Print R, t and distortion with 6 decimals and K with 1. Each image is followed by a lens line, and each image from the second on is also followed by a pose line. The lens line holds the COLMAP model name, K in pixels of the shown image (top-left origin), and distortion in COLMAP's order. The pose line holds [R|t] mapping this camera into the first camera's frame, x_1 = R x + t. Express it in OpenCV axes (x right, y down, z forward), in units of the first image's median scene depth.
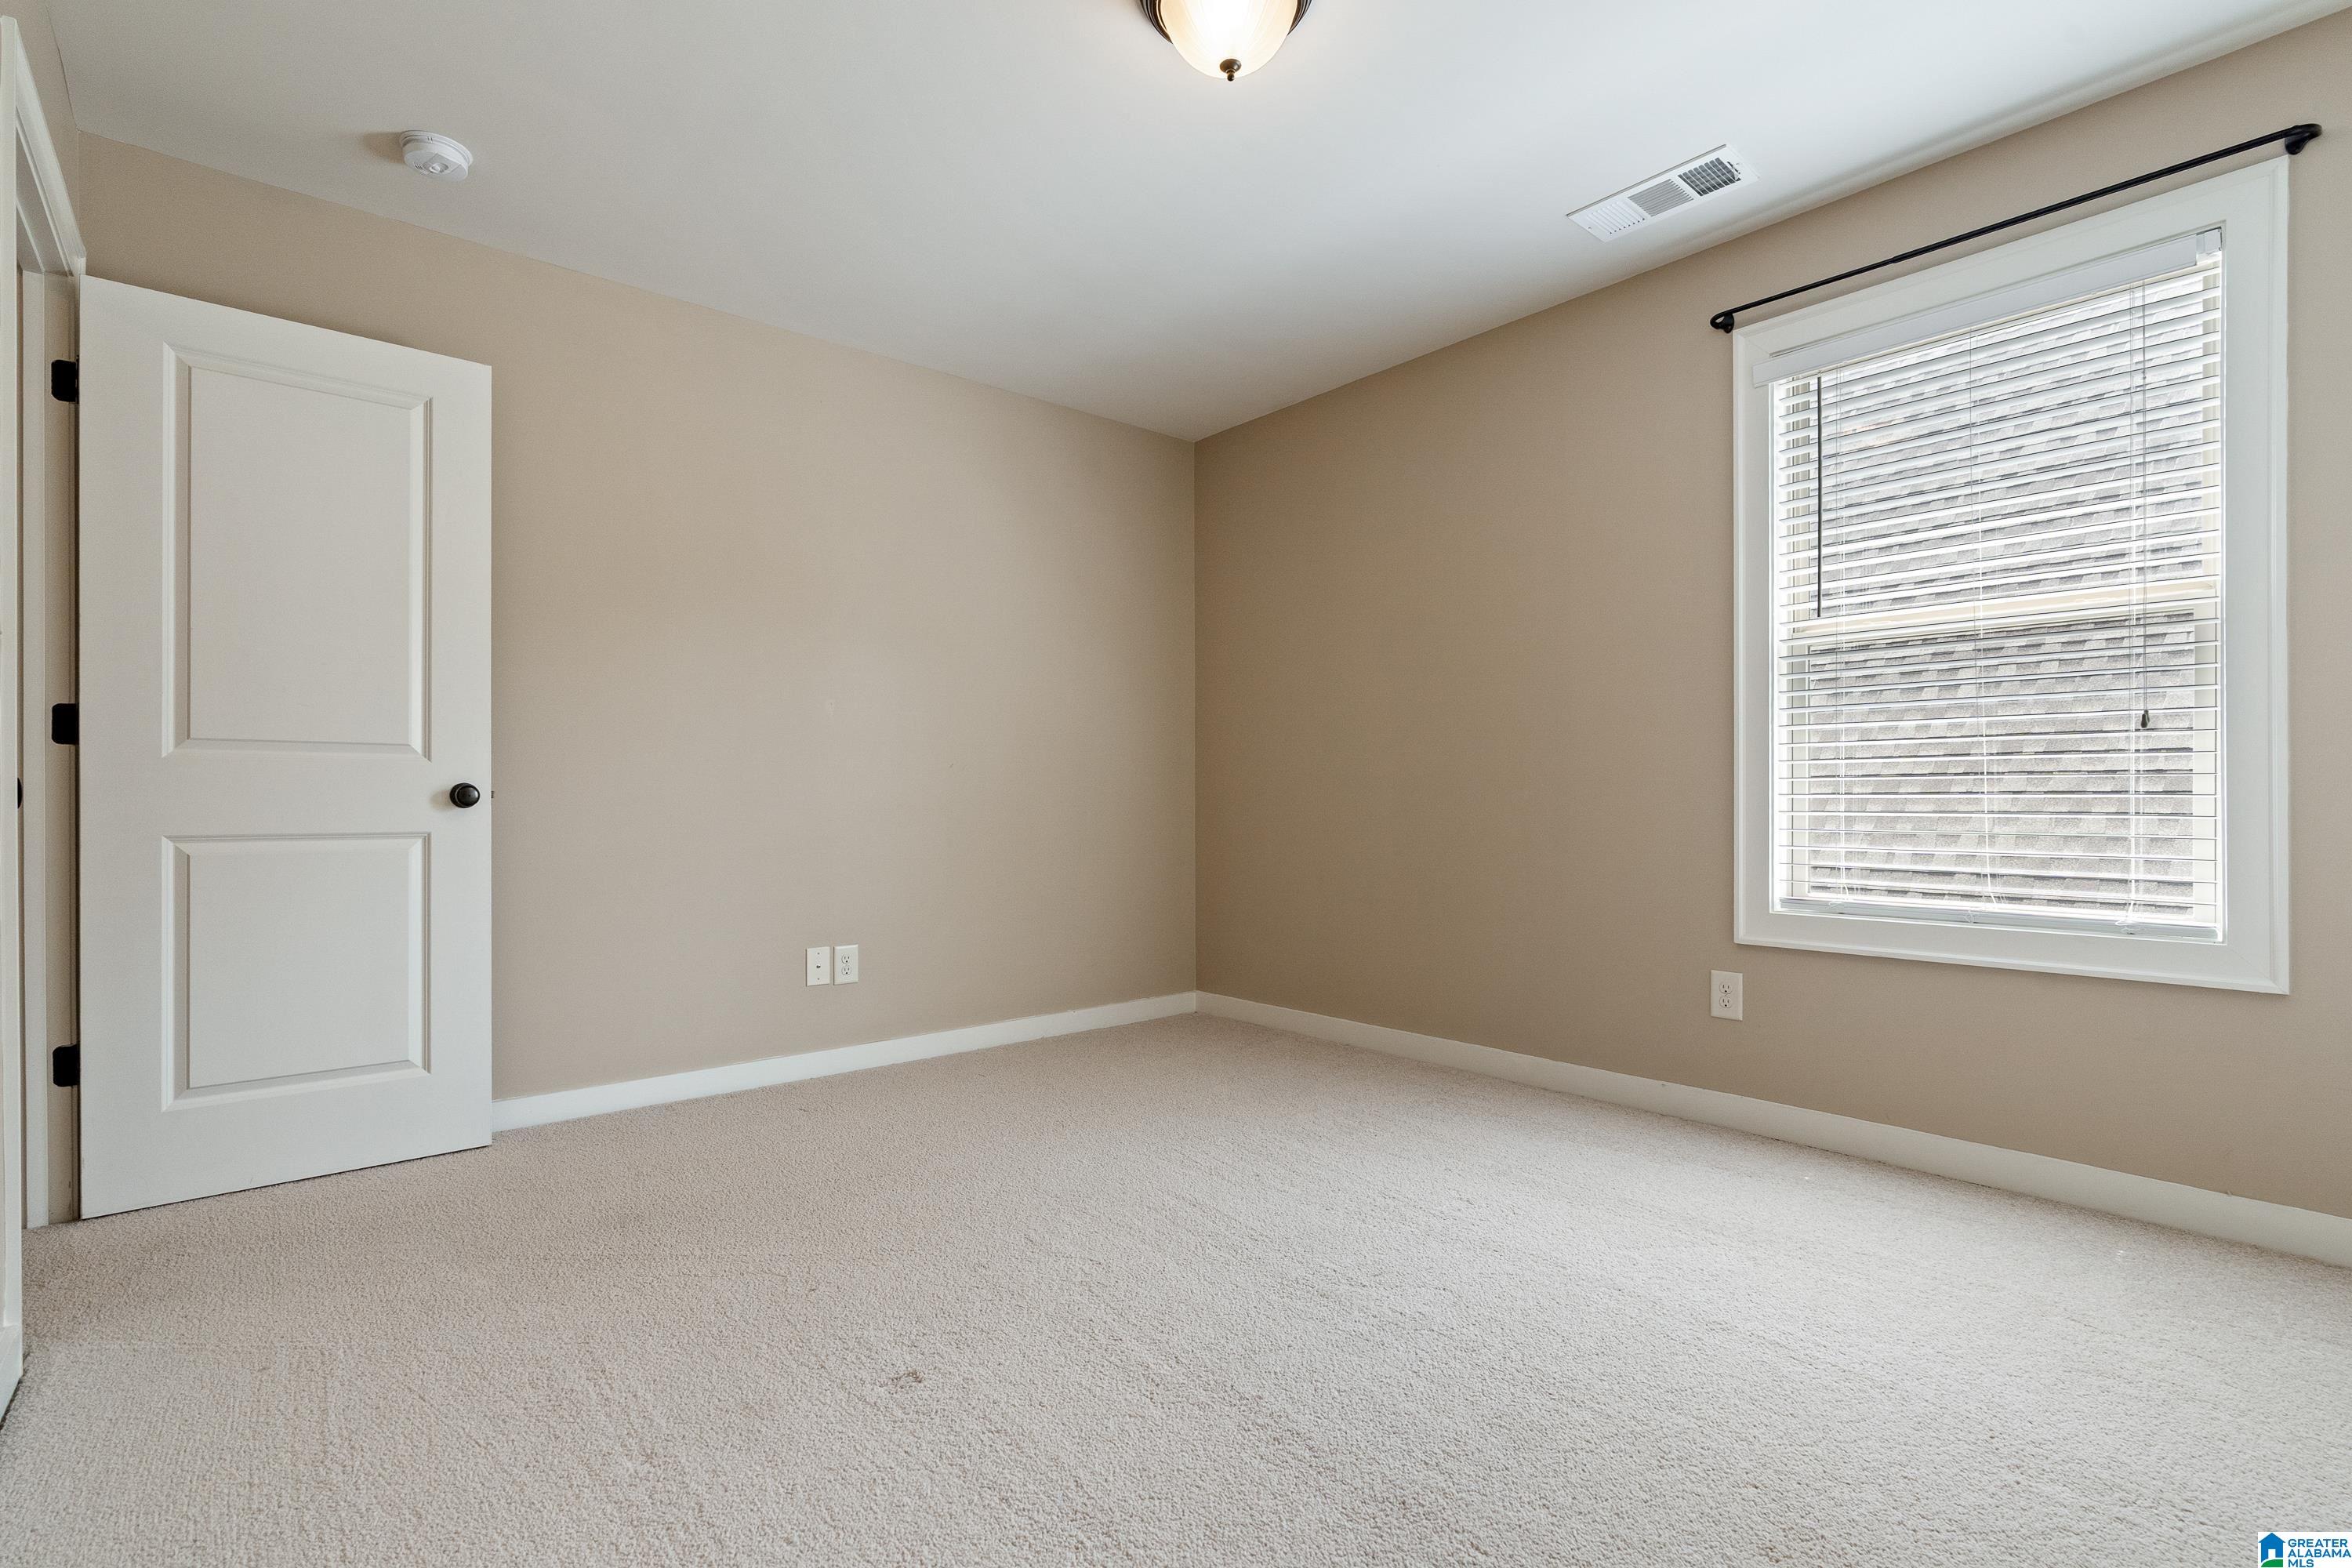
lens RADIAL K [[1081.6, 0, 1176.6], [0, 1081.6, 798.2], [0, 0, 1]] dist [-0.007469, -0.000246]
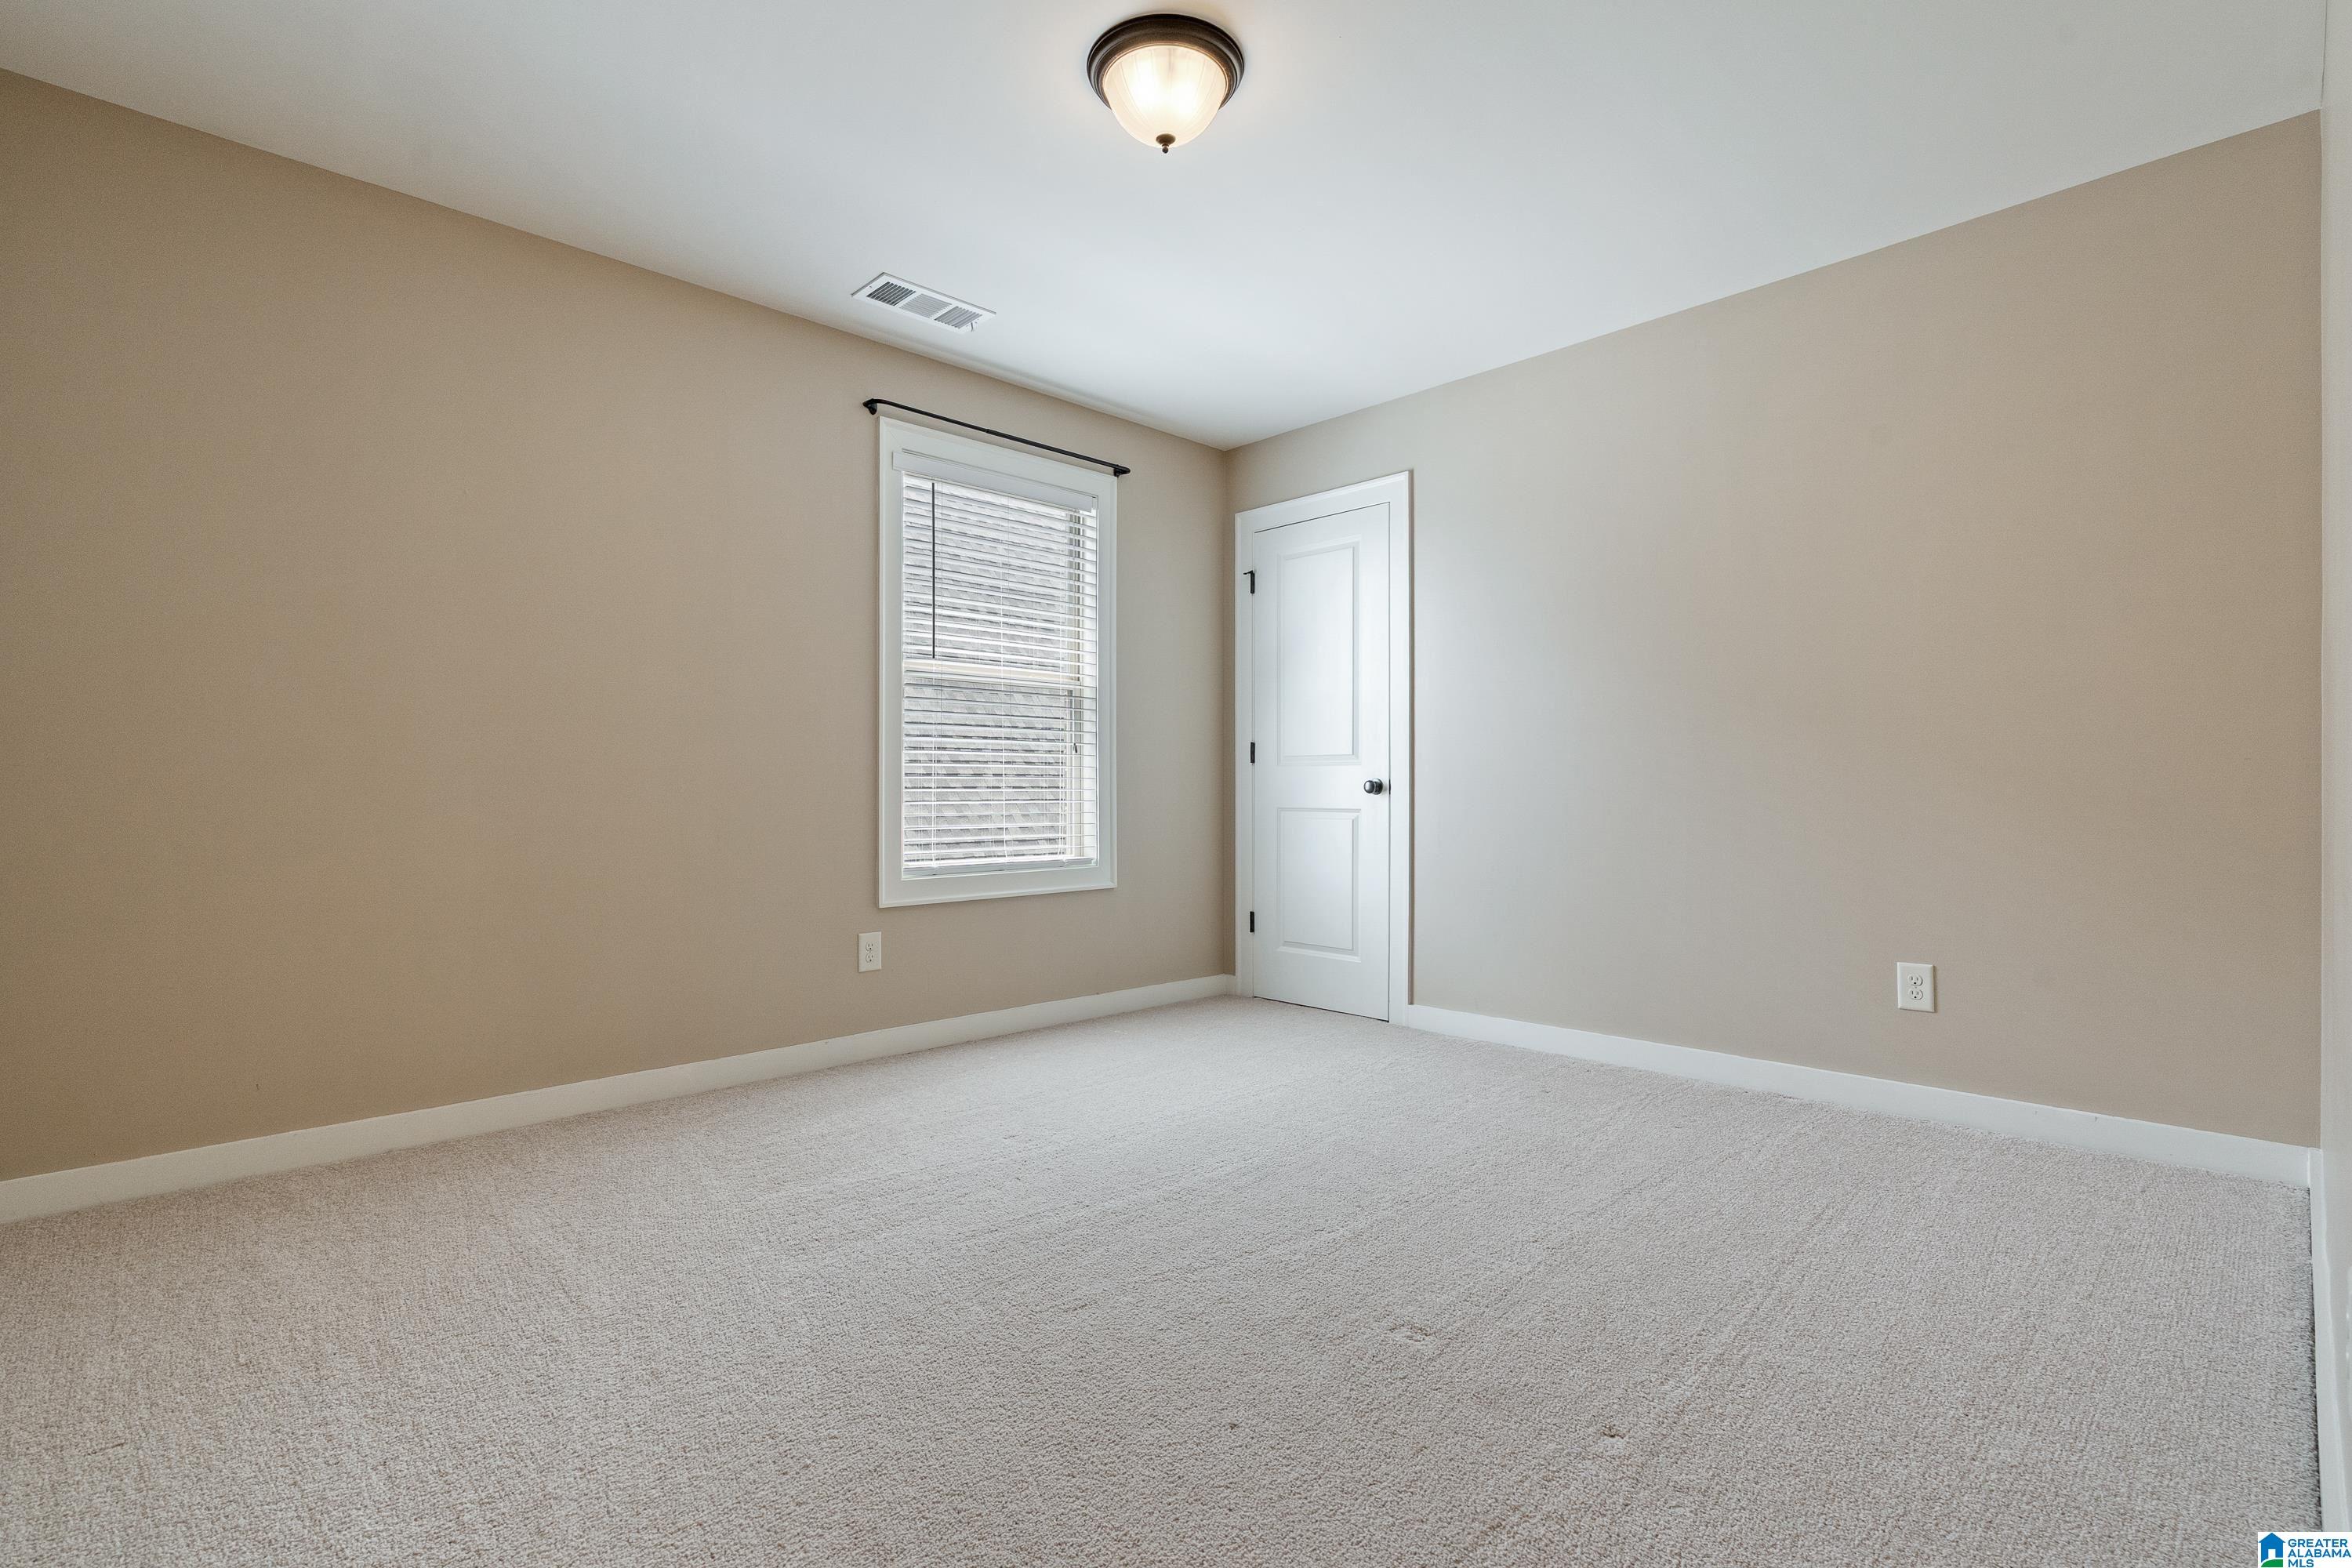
lens RADIAL K [[1081.6, 0, 1178.5], [0, 1081.6, 784.2], [0, 0, 1]] dist [-0.007469, -0.000246]
pose [[-0.052771, 0.008148, 0.998573, -0.787387], [0.000635, 0.999967, -0.008125, 0.001876], [-0.998606, 0.000205, -0.052774, 0.762146]]
